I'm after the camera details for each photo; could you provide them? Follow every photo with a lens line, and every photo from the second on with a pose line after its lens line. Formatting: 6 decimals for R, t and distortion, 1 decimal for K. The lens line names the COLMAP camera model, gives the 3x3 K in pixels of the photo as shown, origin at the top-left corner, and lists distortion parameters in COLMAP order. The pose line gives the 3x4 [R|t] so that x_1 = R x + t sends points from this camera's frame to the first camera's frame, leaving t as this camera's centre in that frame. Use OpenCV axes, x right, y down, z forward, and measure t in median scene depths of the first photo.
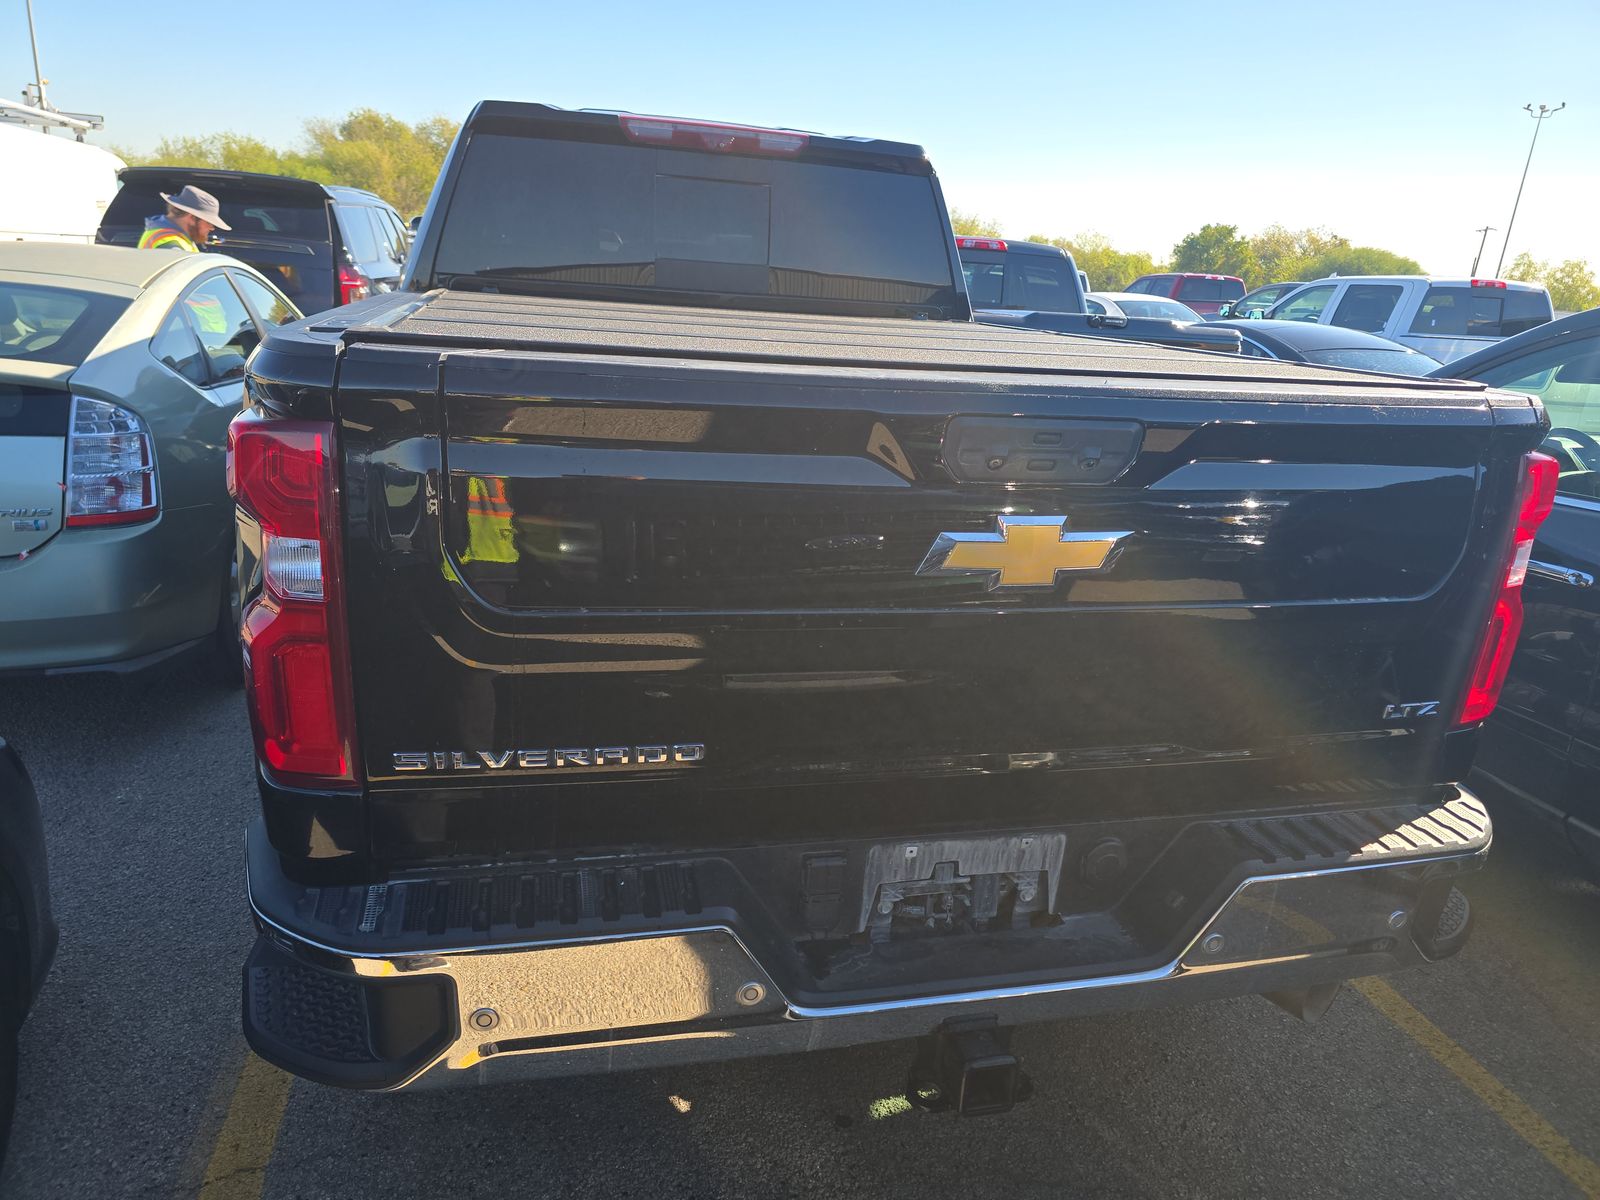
lens RADIAL K [[1055.0, 0, 800.0], [0, 1055.0, 600.0], [0, 0, 1]] dist [0.065663, -0.059895]
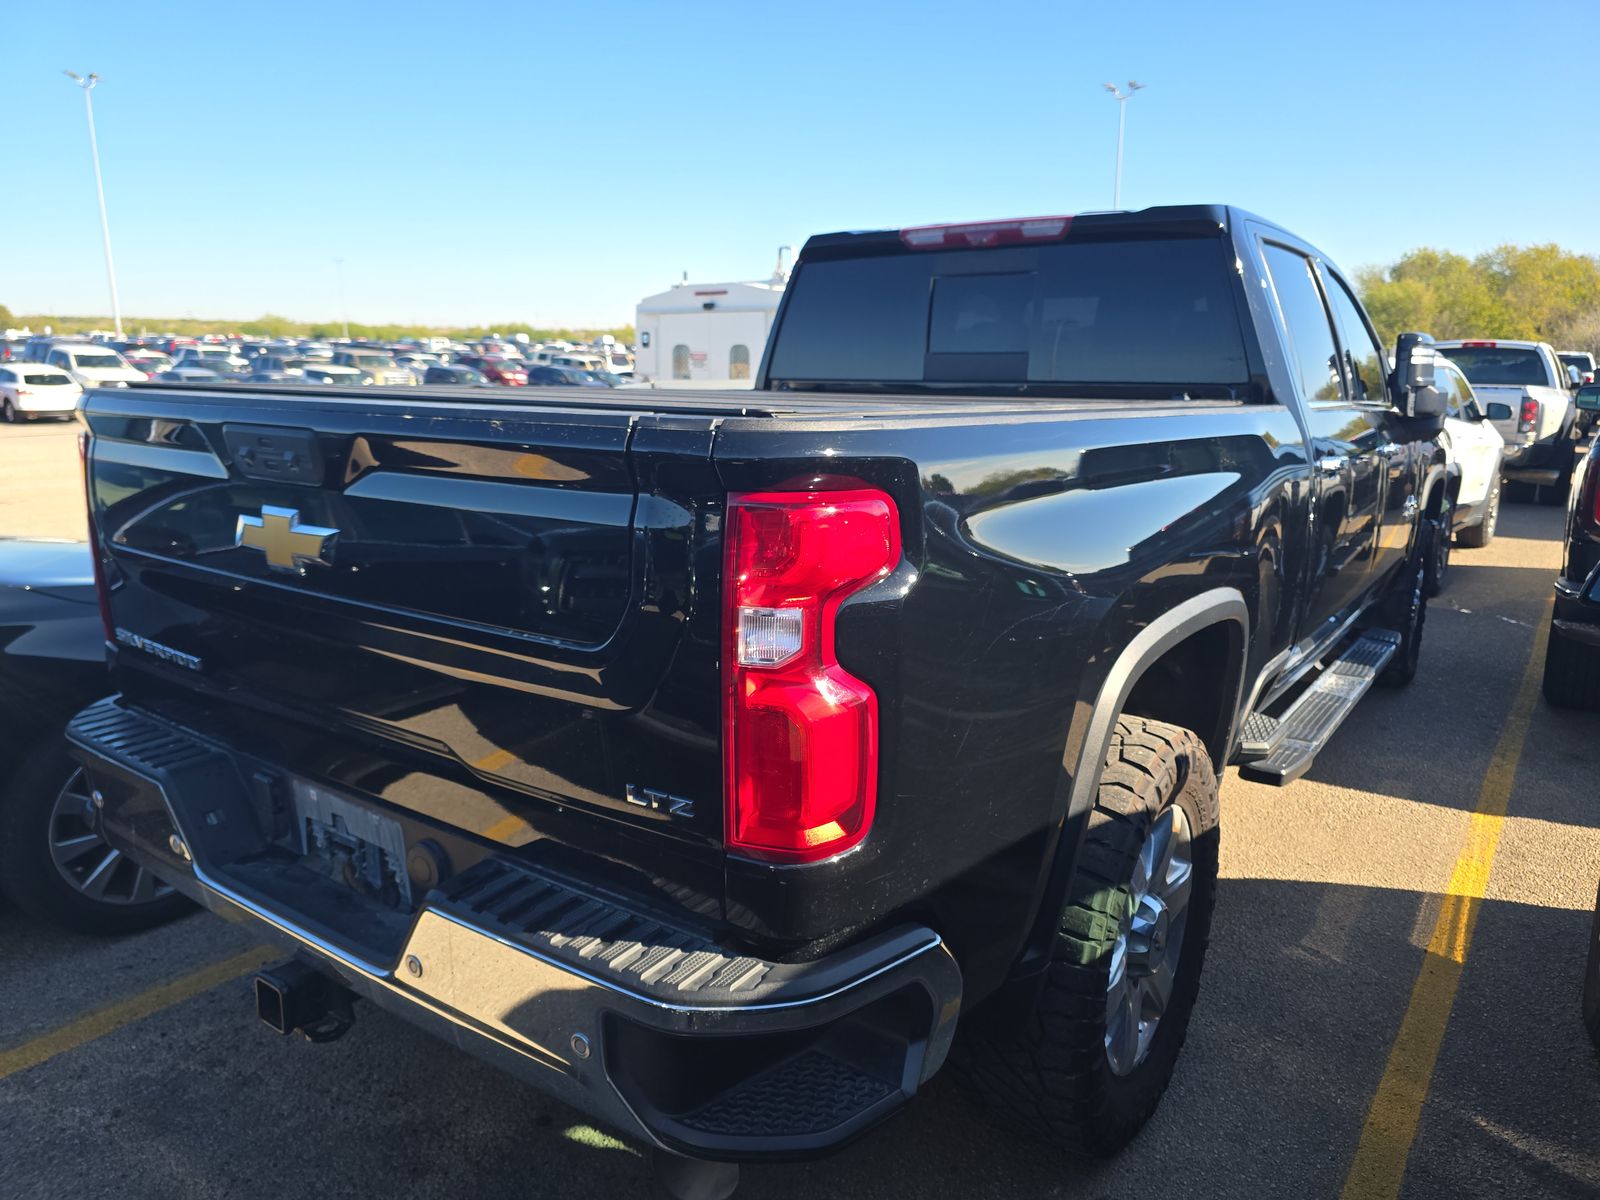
lens RADIAL K [[1067.1, 0, 791.0], [0, 1067.1, 593.1], [0, 0, 1]] dist [0.059255, -0.067655]
pose [[0.649072, 0.096962, -0.754522, 0.608485], [-0.195605, 0.979768, -0.042360, -0.018192], [0.735149, 0.175083, 0.654906, 0.251489]]
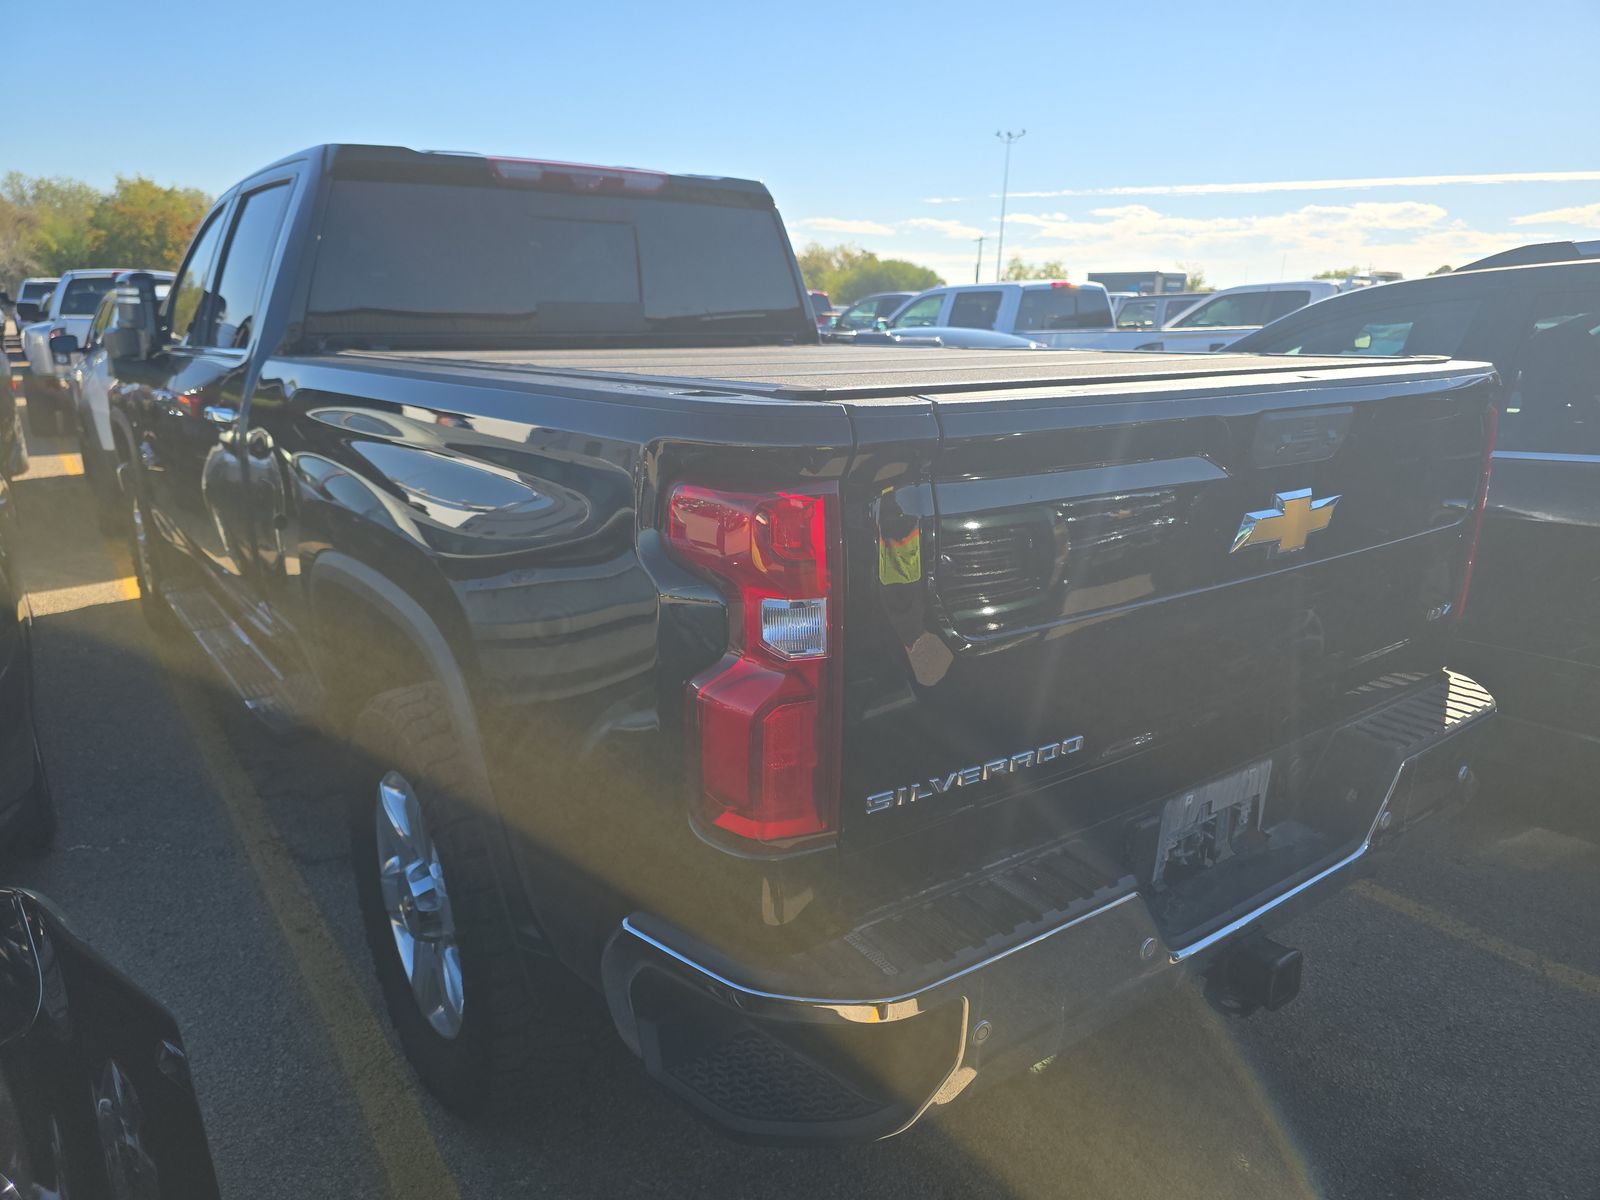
lens RADIAL K [[1067.1, 0, 791.0], [0, 1067.1, 593.1], [0, 0, 1]] dist [0.059255, -0.067655]
pose [[0.925779, -0.153832, 0.345353, -0.302631], [0.164075, 0.986448, -0.000434, -0.023346], [-0.340606, 0.057066, 0.938473, 0.022567]]
